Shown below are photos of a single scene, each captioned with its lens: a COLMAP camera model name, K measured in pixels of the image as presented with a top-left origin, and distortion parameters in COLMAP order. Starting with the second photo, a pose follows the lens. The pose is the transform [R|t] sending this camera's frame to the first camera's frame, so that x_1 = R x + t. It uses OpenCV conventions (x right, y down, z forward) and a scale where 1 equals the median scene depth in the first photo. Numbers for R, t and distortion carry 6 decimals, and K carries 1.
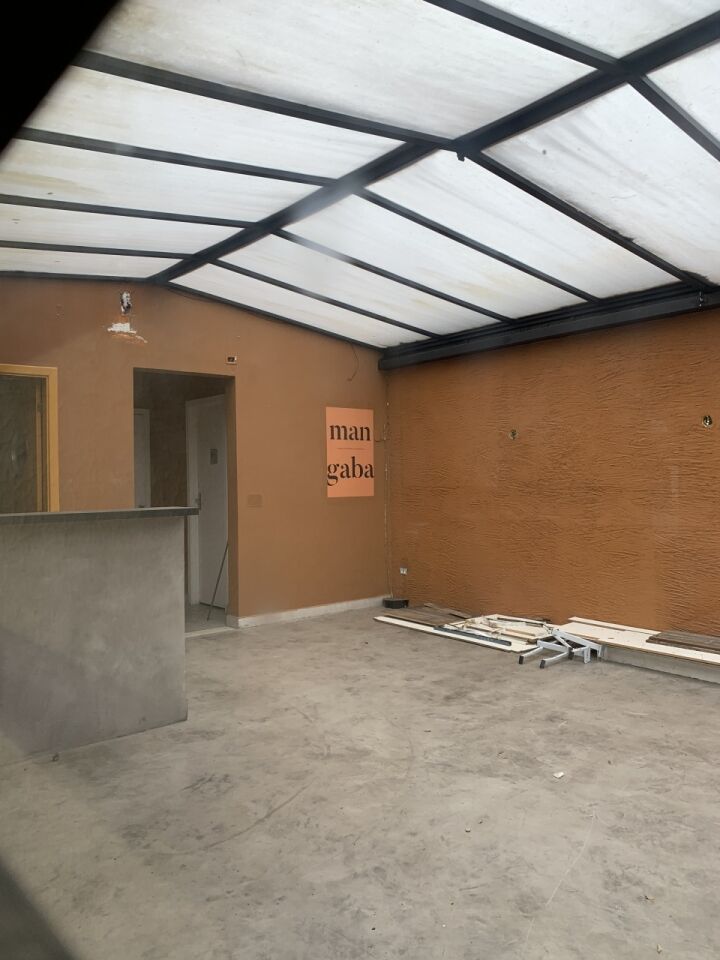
lens RADIAL K [[737.1, 0, 359.8], [0, 737.1, 503.3], [0, 0, 1]] dist [0.042493, -0.043978]
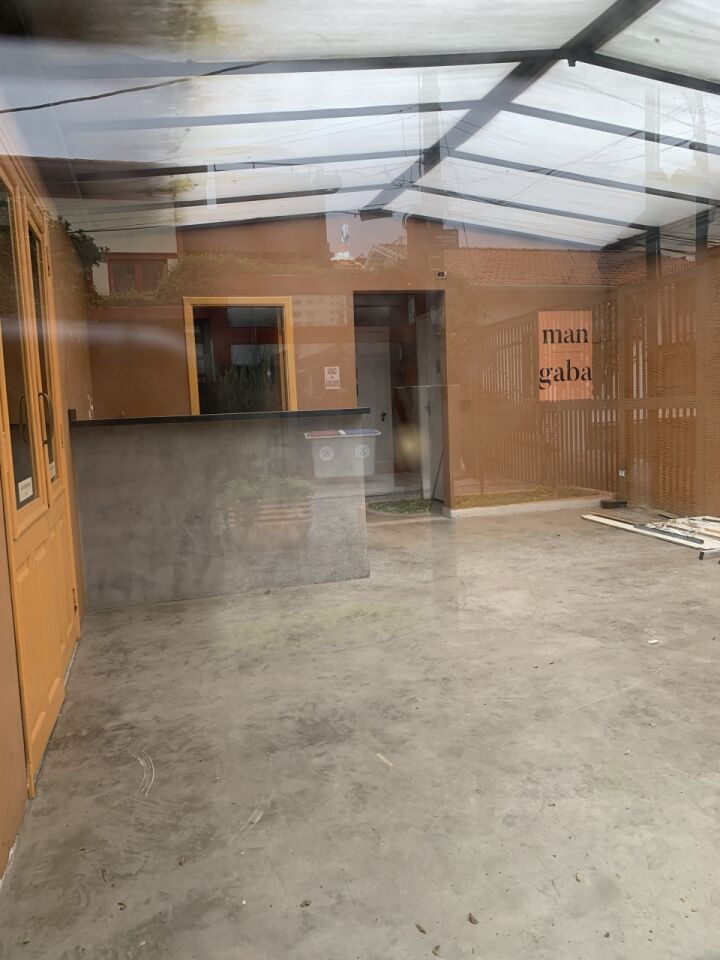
lens RADIAL K [[737.1, 0, 359.8], [0, 737.1, 503.3], [0, 0, 1]] dist [0.042493, -0.043978]
pose [[0.912688, 0.034928, -0.407162, 0.266821], [0.011402, 0.993776, 0.110809, 0.030960], [0.408498, -0.105777, 0.906609, -0.127748]]
